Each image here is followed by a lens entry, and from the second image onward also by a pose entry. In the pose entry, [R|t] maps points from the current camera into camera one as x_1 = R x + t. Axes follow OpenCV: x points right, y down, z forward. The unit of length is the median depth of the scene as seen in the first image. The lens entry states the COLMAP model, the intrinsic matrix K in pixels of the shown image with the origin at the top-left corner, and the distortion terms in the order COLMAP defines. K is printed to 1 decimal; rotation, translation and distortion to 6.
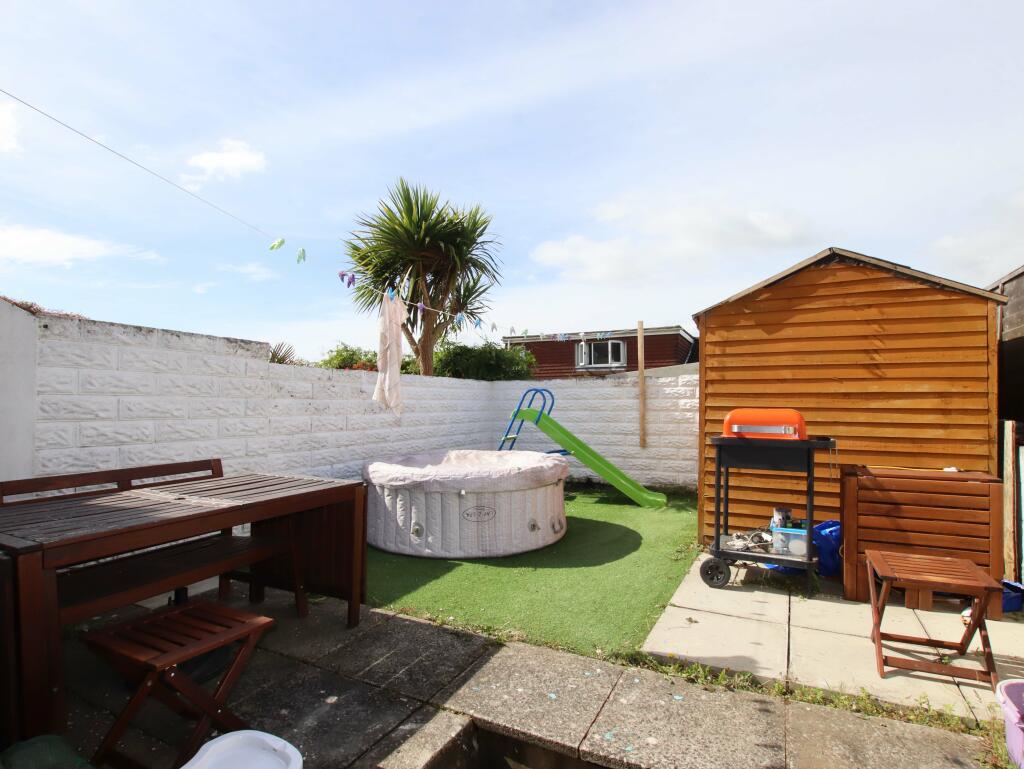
lens RADIAL K [[535.8, 0, 510.1], [0, 535.8, 394.6], [0, 0, 1]] dist [-0.025593, -0.000975]
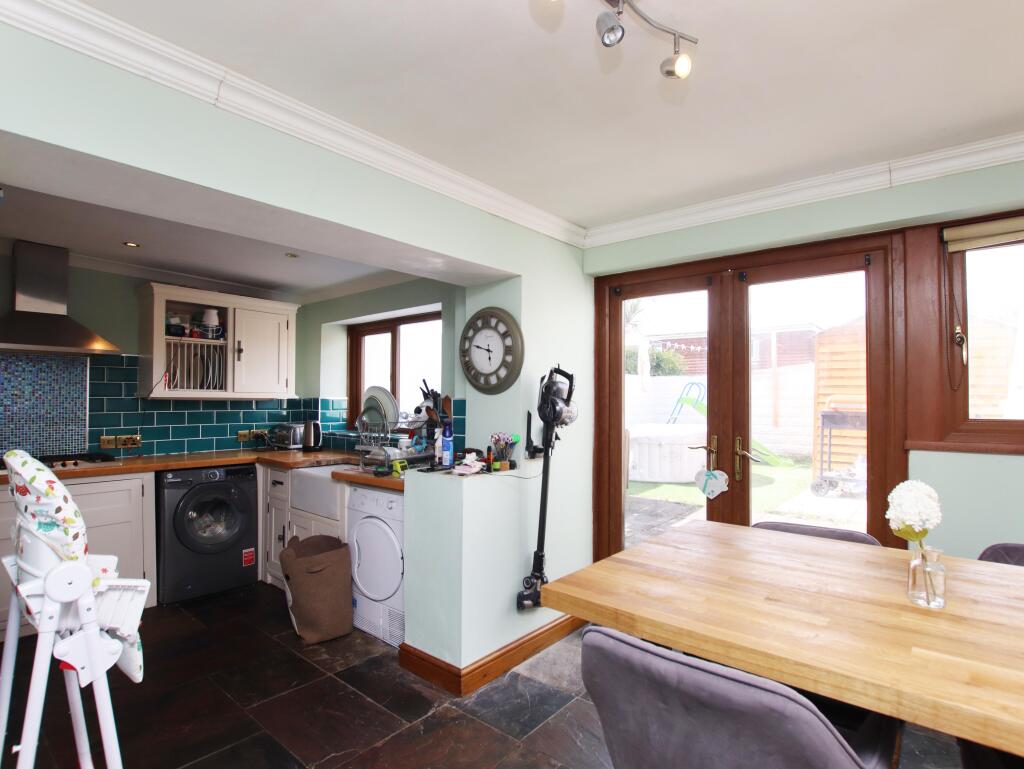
lens RADIAL K [[535.8, 0, 510.1], [0, 535.8, 394.6], [0, 0, 1]] dist [-0.025593, -0.000975]
pose [[0.976129, 0.002101, -0.217180, -0.132123], [0.000649, 0.999921, 0.012591, 0.003132], [0.217189, -0.012432, 0.976050, -0.532497]]
